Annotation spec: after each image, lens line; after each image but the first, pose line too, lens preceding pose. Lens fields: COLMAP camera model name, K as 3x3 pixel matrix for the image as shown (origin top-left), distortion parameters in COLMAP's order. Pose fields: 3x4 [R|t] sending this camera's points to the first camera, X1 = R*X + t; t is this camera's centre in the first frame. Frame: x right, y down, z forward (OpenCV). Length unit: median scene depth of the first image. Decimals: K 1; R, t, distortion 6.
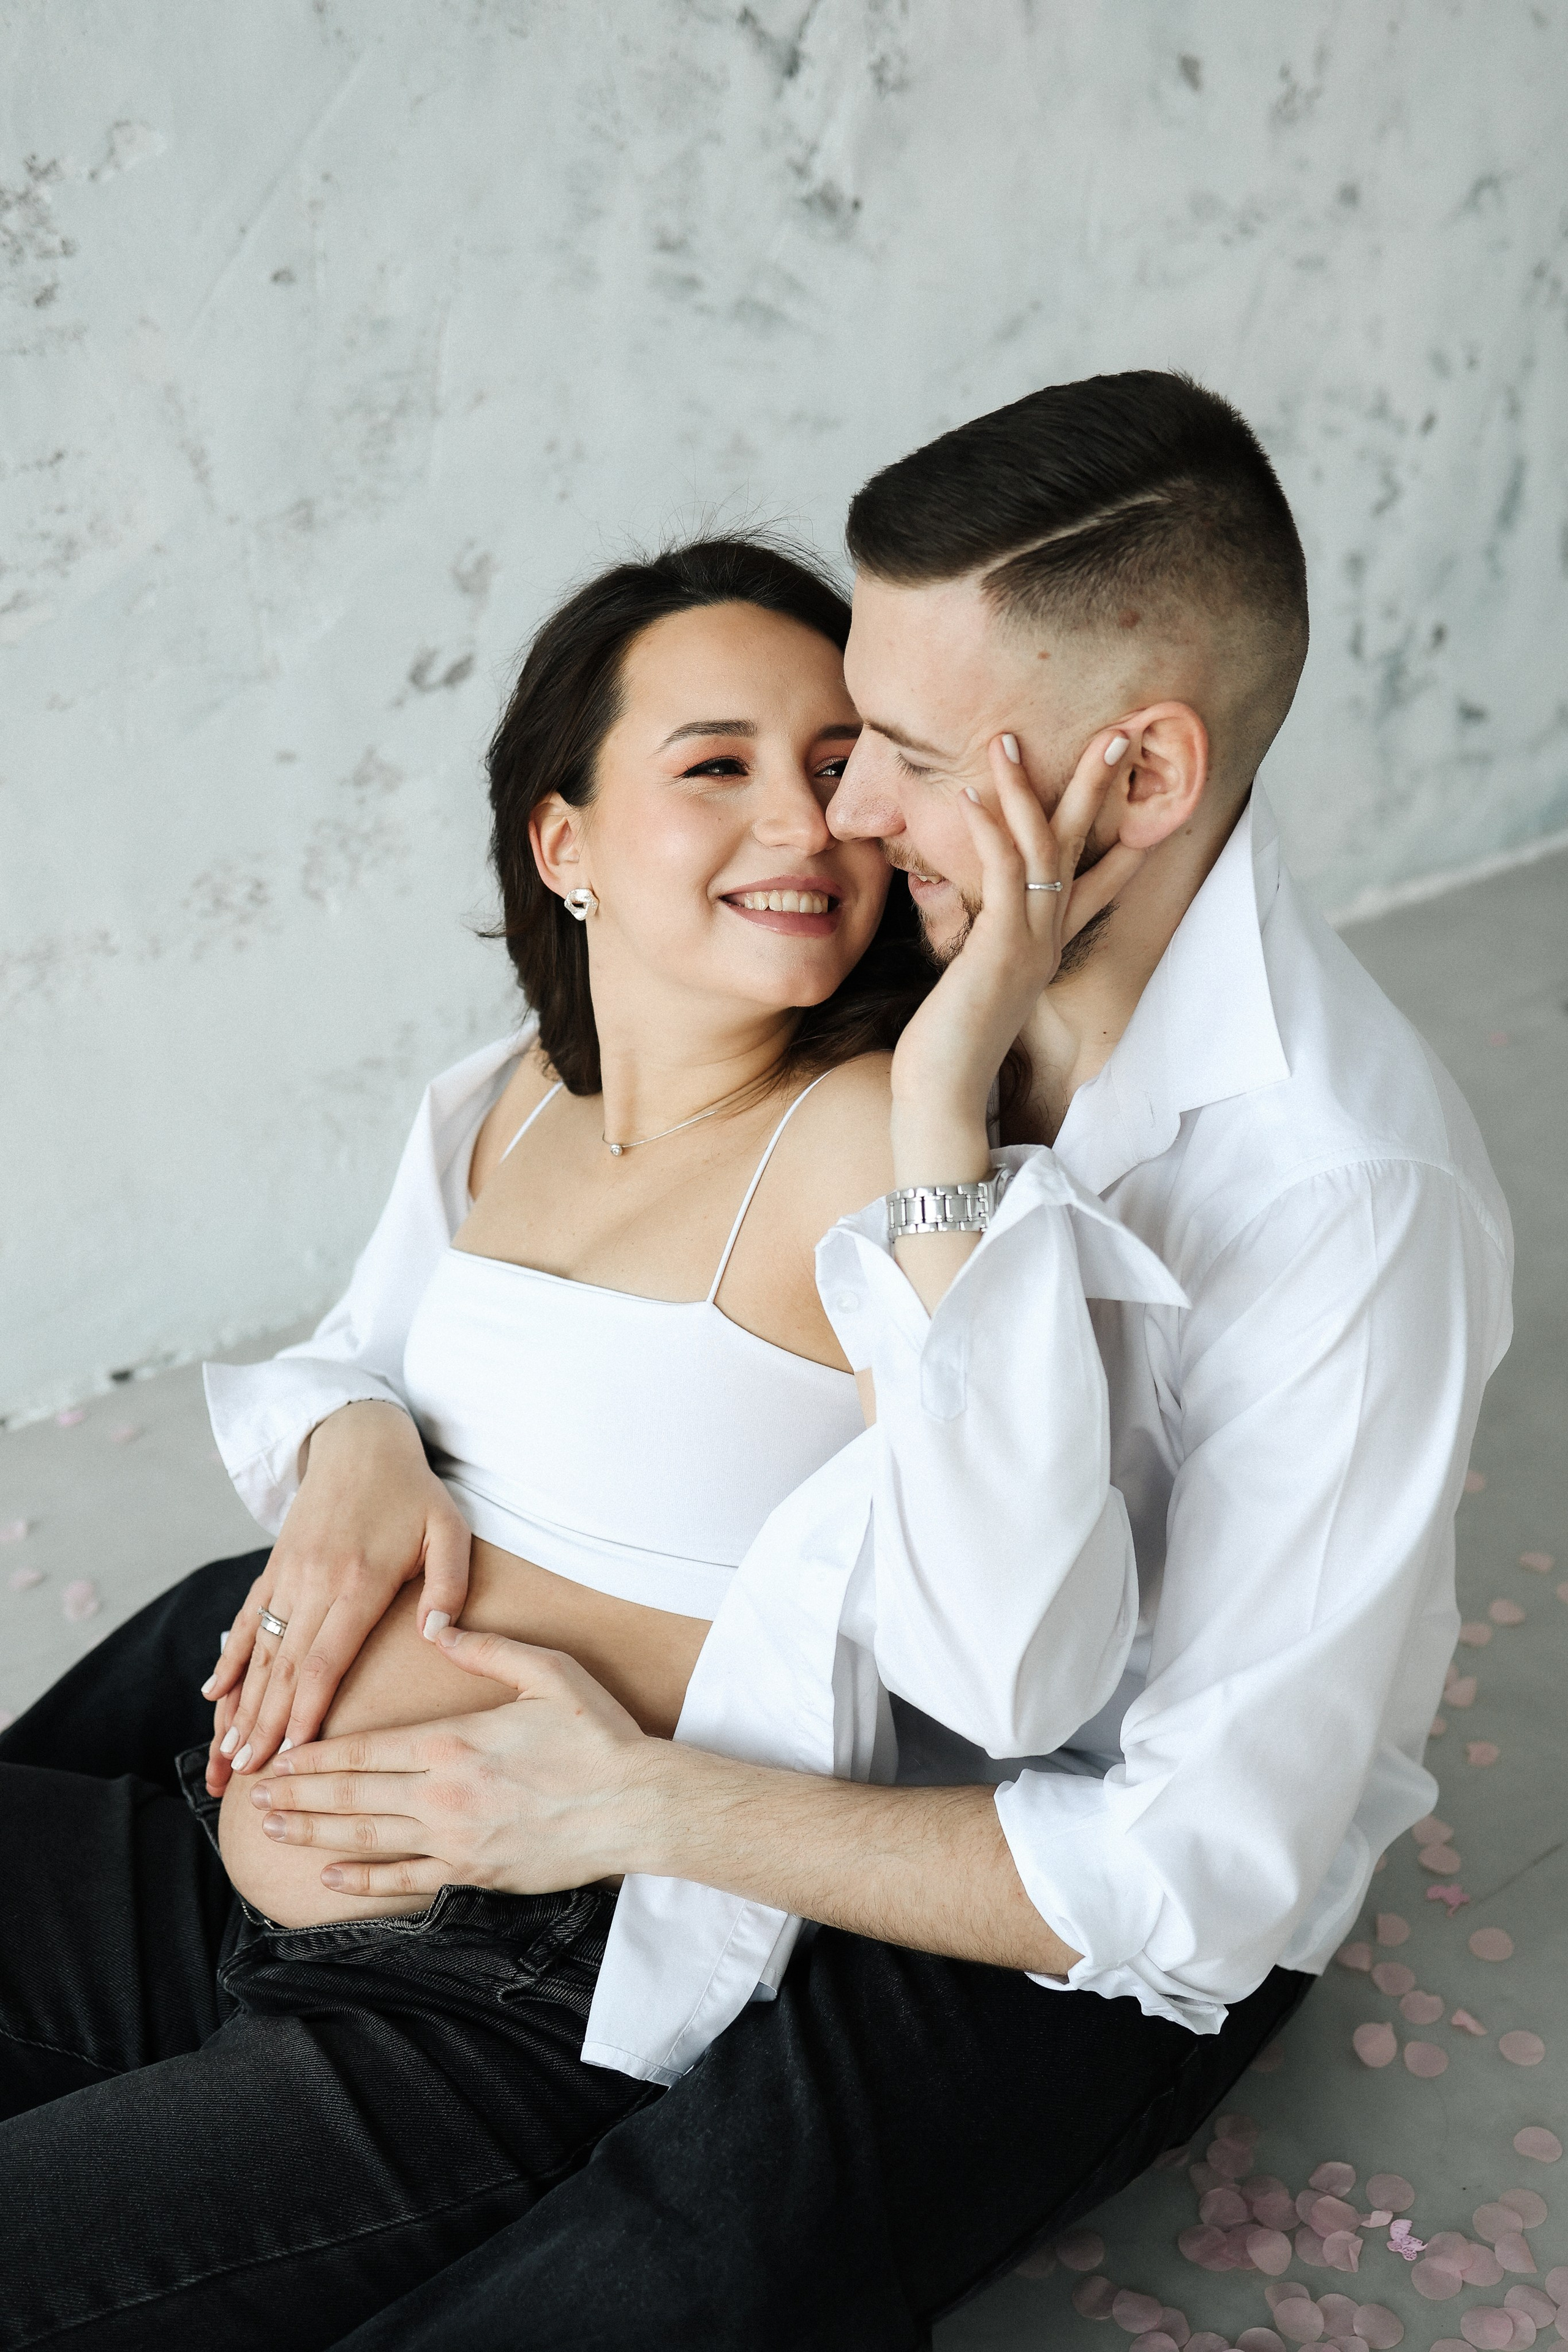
lens RADIAL K [[2494.7, 0, 784.0], [0, 2494.7, 1176.0], [0, 0, 1]] dist [-0.143266, 0.216777]
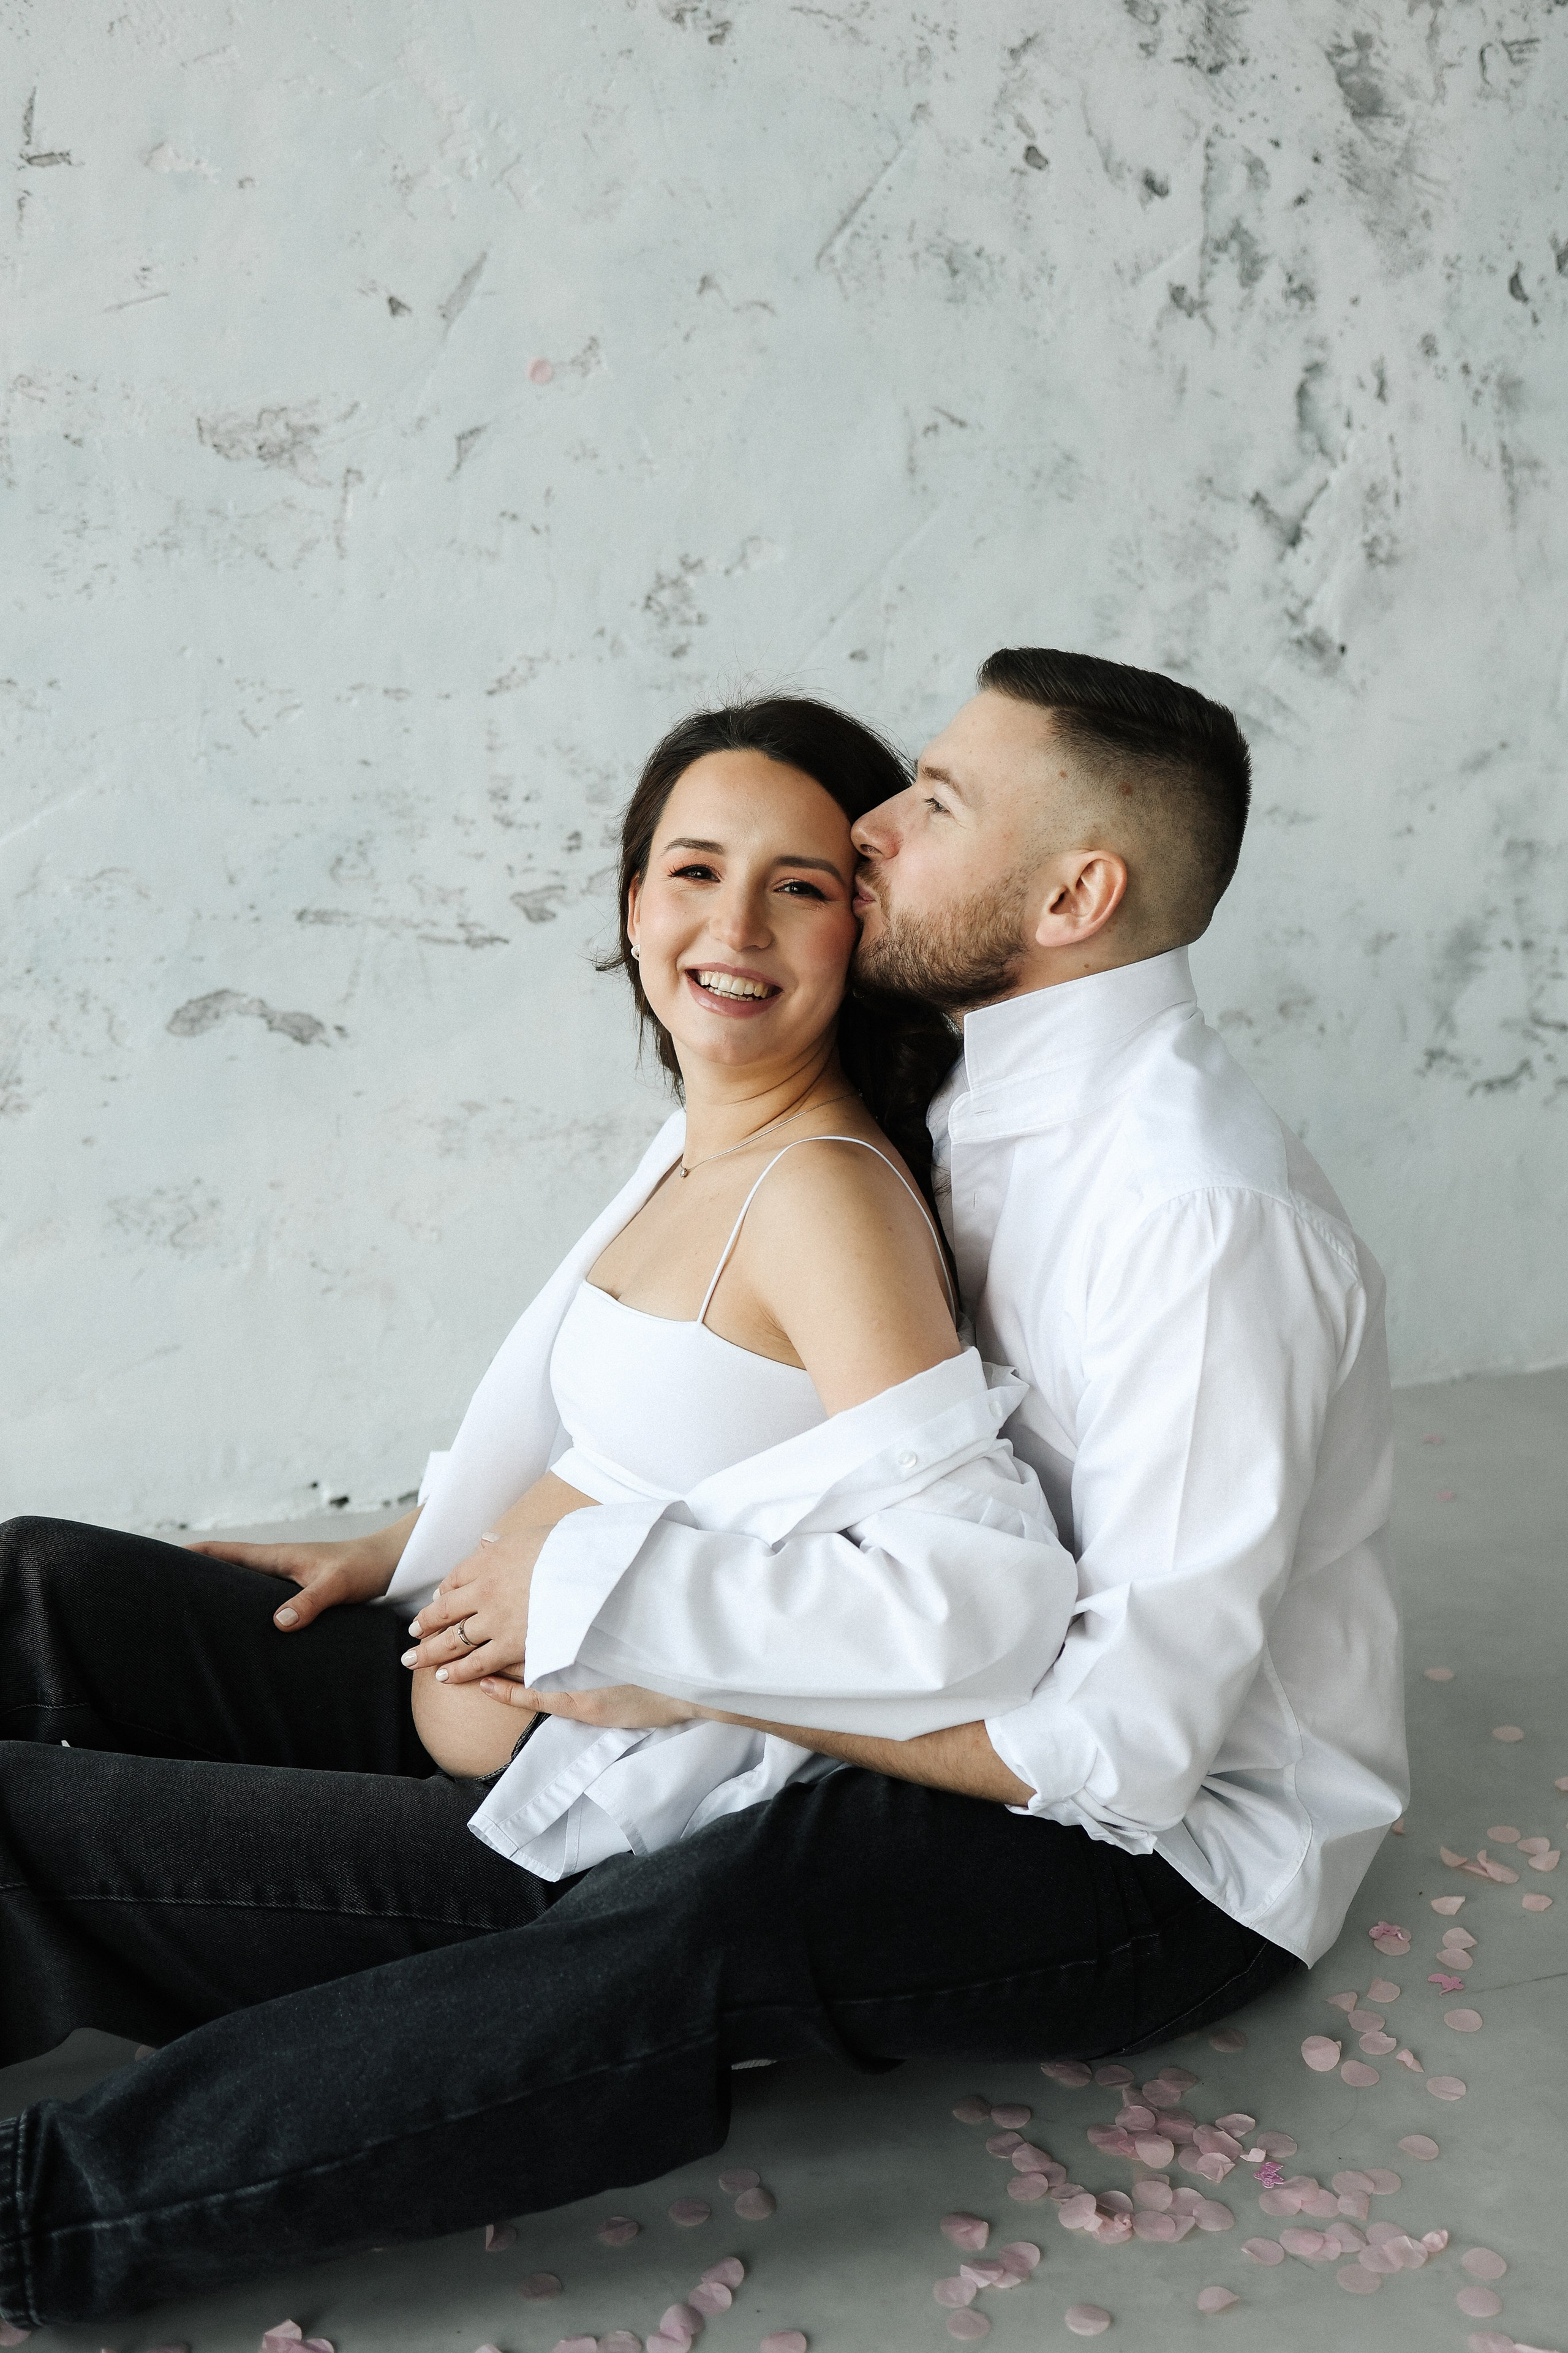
lens RADIAL K [[2378.6, 0, 791.7], [0, 2378.6, 1106.5], [0, 0, 1]] dist [-0.064118, 0.035299]
pose [[0.937112, 0.125691, -0.325613, 0.208042], [-0.192756, 0.964109, -0.182591, 0.112424], [0.290976, 0.233872, 0.927705, -0.157342]]
